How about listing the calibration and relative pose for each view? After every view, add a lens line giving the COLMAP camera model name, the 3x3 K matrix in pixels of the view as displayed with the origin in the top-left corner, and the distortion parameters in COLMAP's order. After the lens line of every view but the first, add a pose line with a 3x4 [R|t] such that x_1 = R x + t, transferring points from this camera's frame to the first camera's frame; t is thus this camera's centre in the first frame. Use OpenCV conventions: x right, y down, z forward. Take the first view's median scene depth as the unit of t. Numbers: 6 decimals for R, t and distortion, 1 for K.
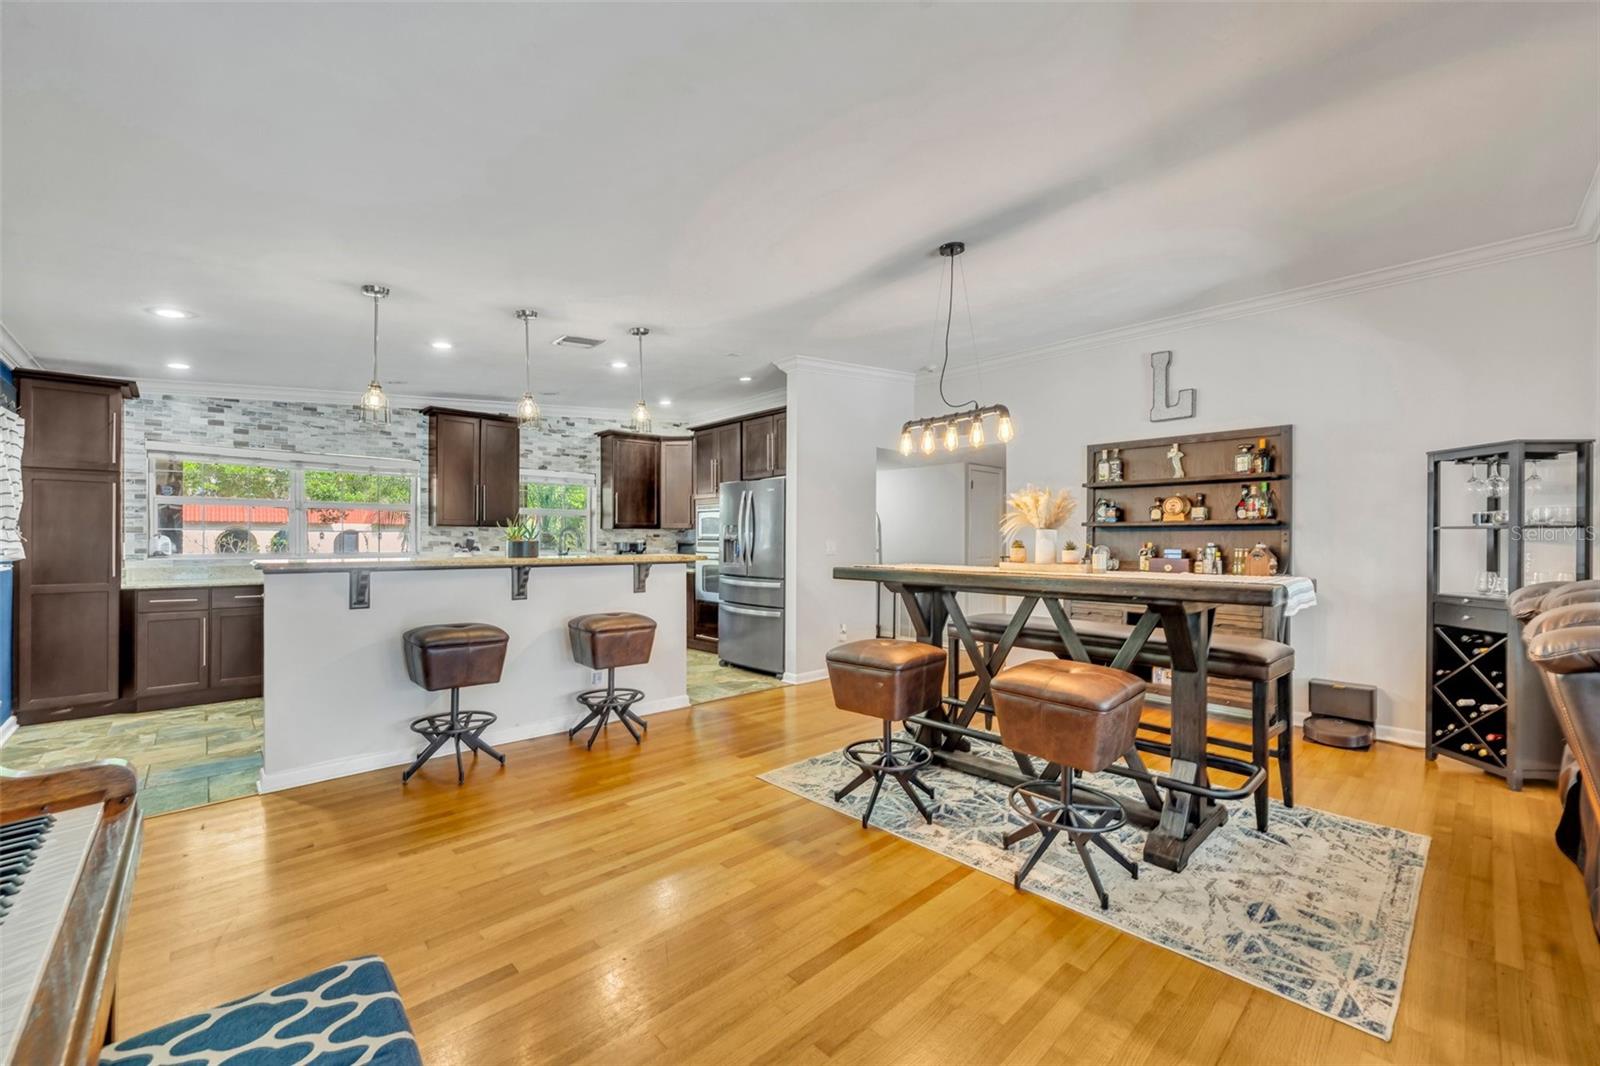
lens RADIAL K [[640.5, 0, 797.3], [0, 640.5, 538.6], [0, 0, 1]] dist [-0.000563, 0.000949]
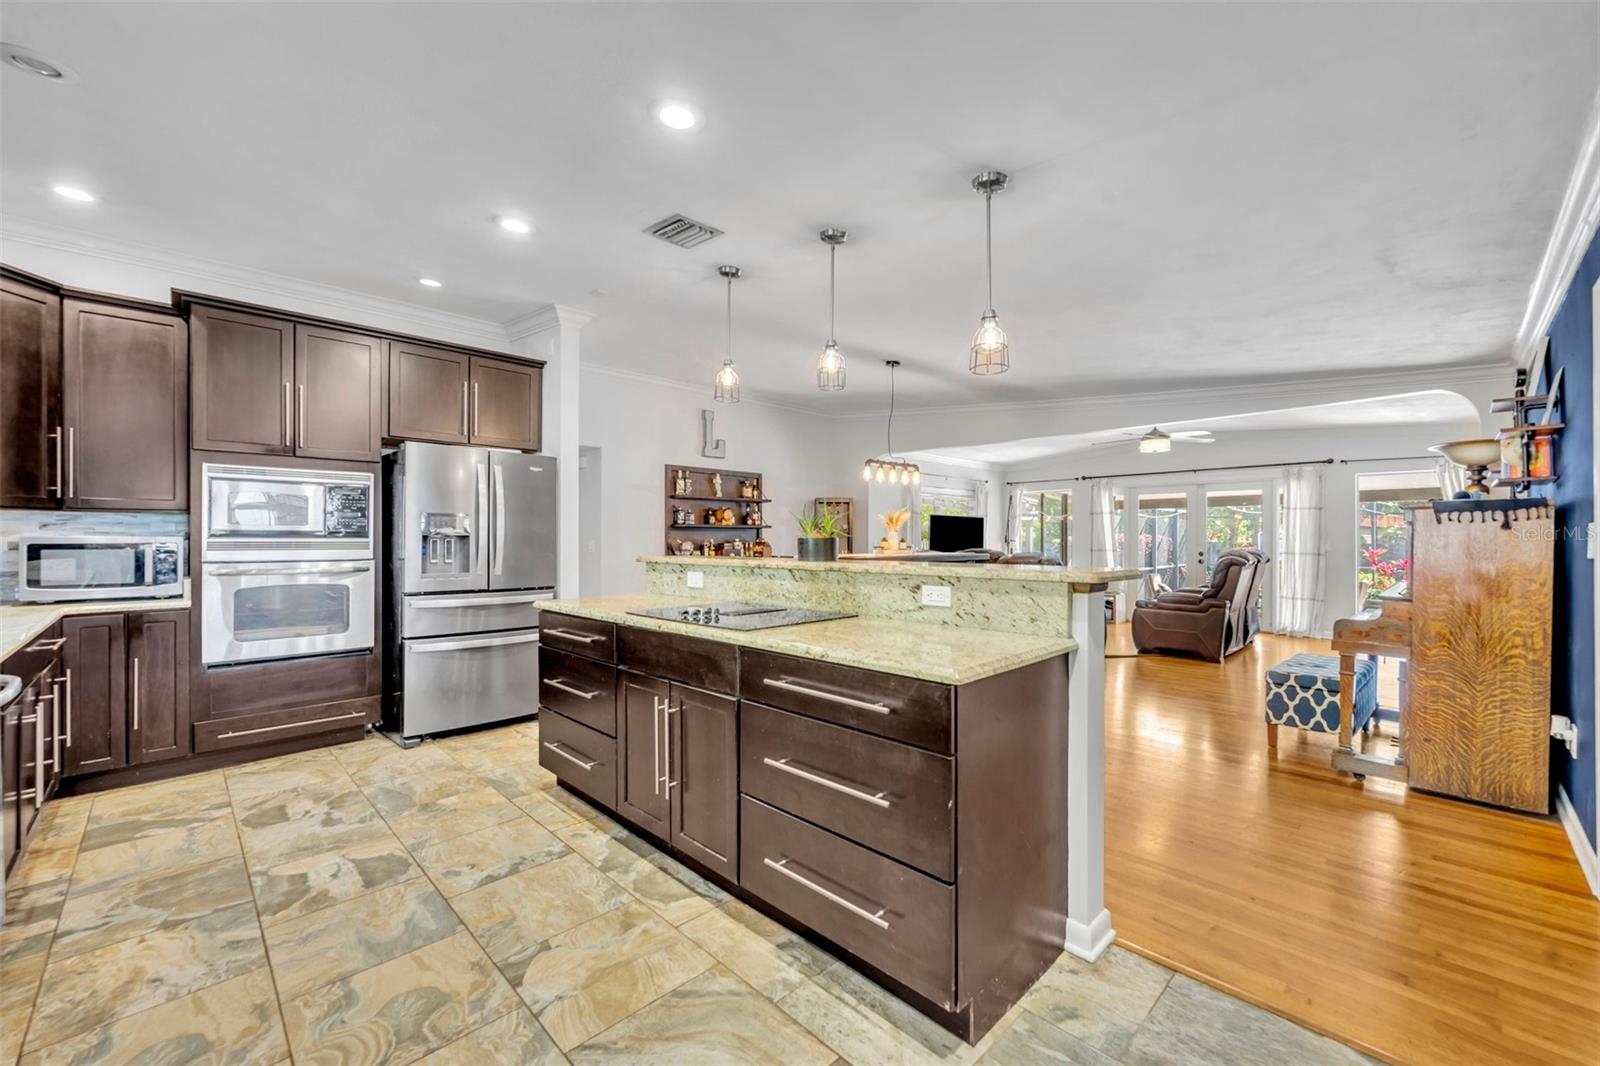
lens RADIAL K [[640.5, 0, 791.5], [0, 640.5, 538.1], [0, 0, 1]] dist [-0.000563, 0.000949]
pose [[-0.018753, -0.001026, 0.999824, -0.853681], [-0.003055, 0.999995, 0.000969, 0.002076], [-0.999819, -0.003037, -0.018756, 0.774529]]
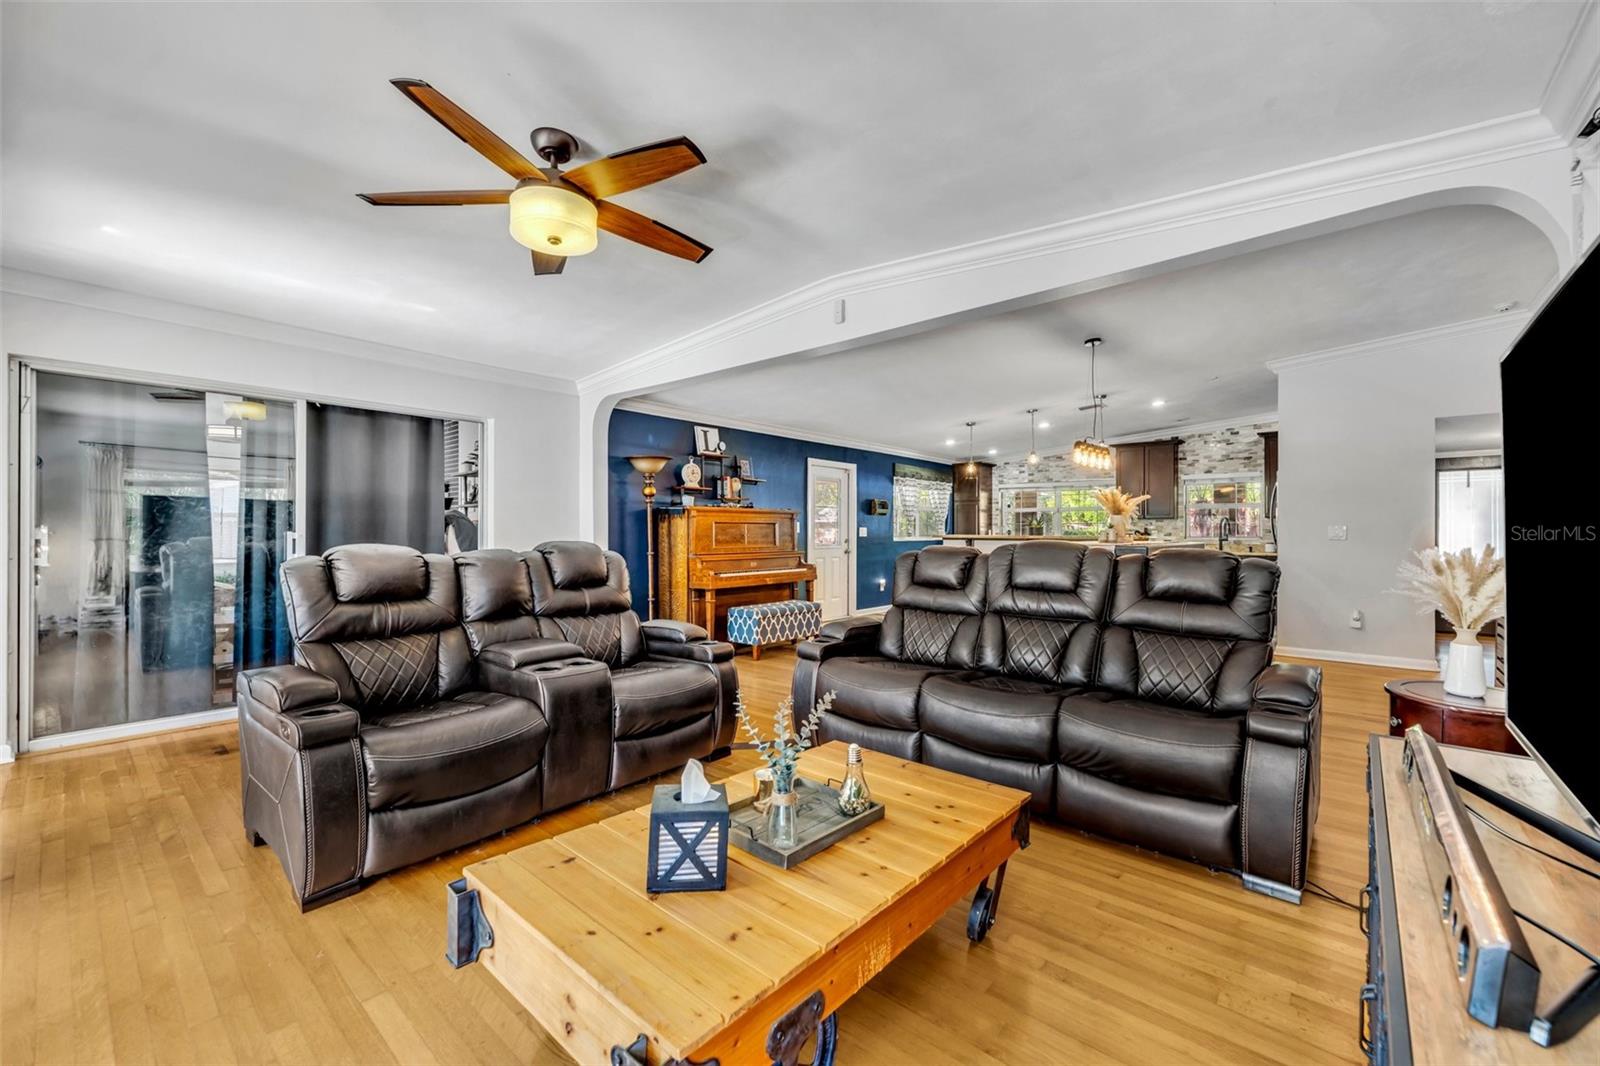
lens RADIAL K [[640.5, 0, 797.2], [0, 640.5, 533.0], [0, 0, 1]] dist [-0.000563, 0.000949]
pose [[0.107111, -0.000025, -0.994247, 1.055103], [-0.000057, 1.000000, -0.000031, 0.015767], [0.994247, 0.000060, 0.107111, 0.058305]]
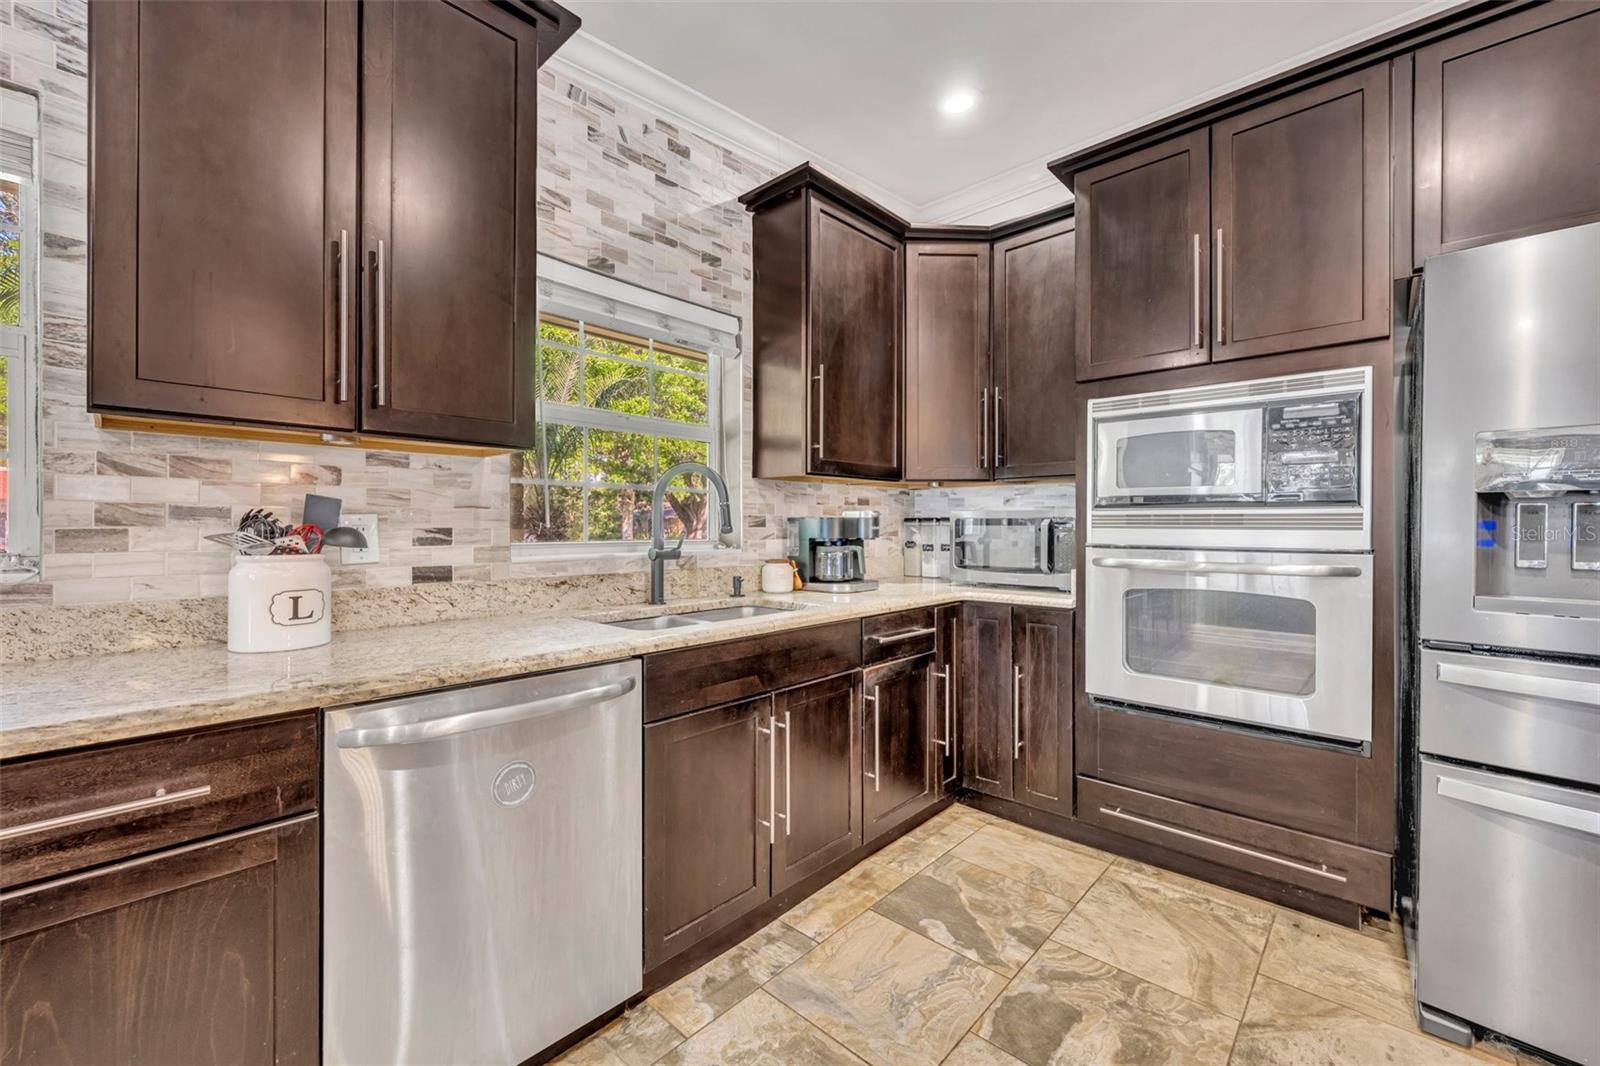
lens RADIAL K [[640.5, 0, 804.3], [0, 640.5, 527.7], [0, 0, 1]] dist [-0.000563, 0.000949]
pose [[0.997476, -0.001819, 0.070984, -0.432322], [0.001406, 0.999982, 0.005861, 0.013692], [-0.070993, -0.005747, 0.997460, 0.925273]]
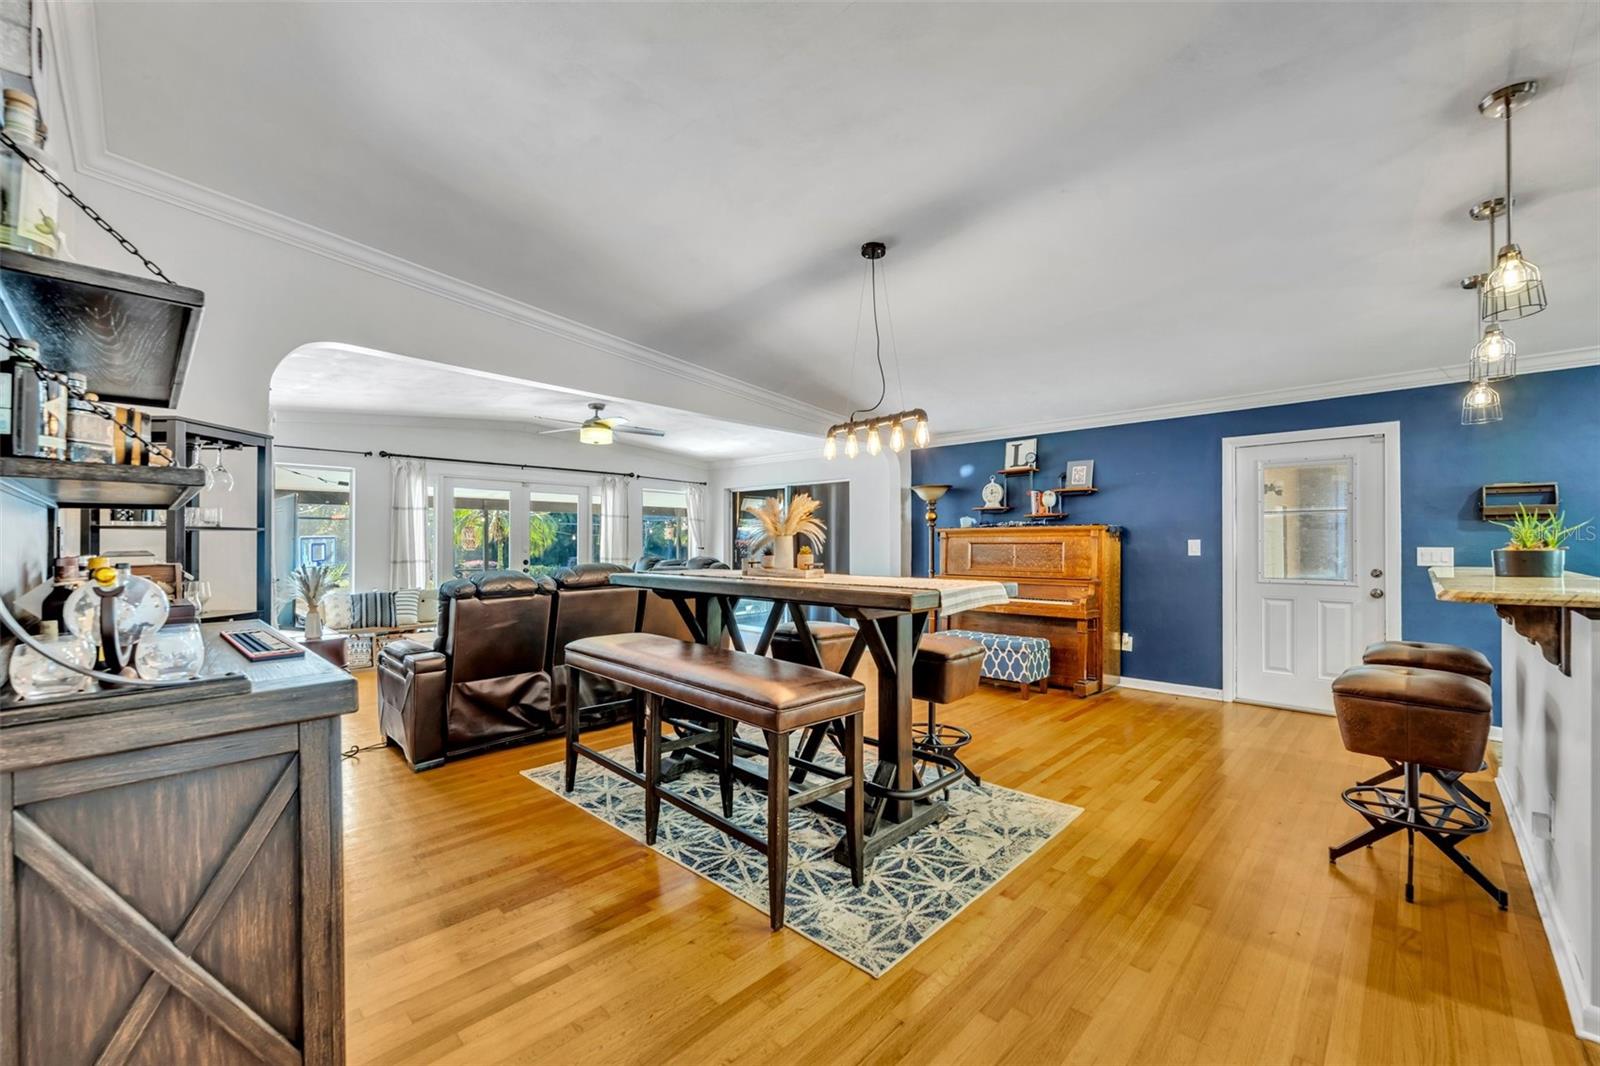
lens RADIAL K [[640.5, 0, 807.9], [0, 640.5, 538.7], [0, 0, 1]] dist [-0.000563, 0.000949]
pose [[-0.998358, -0.003168, -0.057195, 0.239868], [-0.002767, 0.999971, -0.007089, -0.002234], [0.057215, -0.006919, -0.998338, 1.183129]]
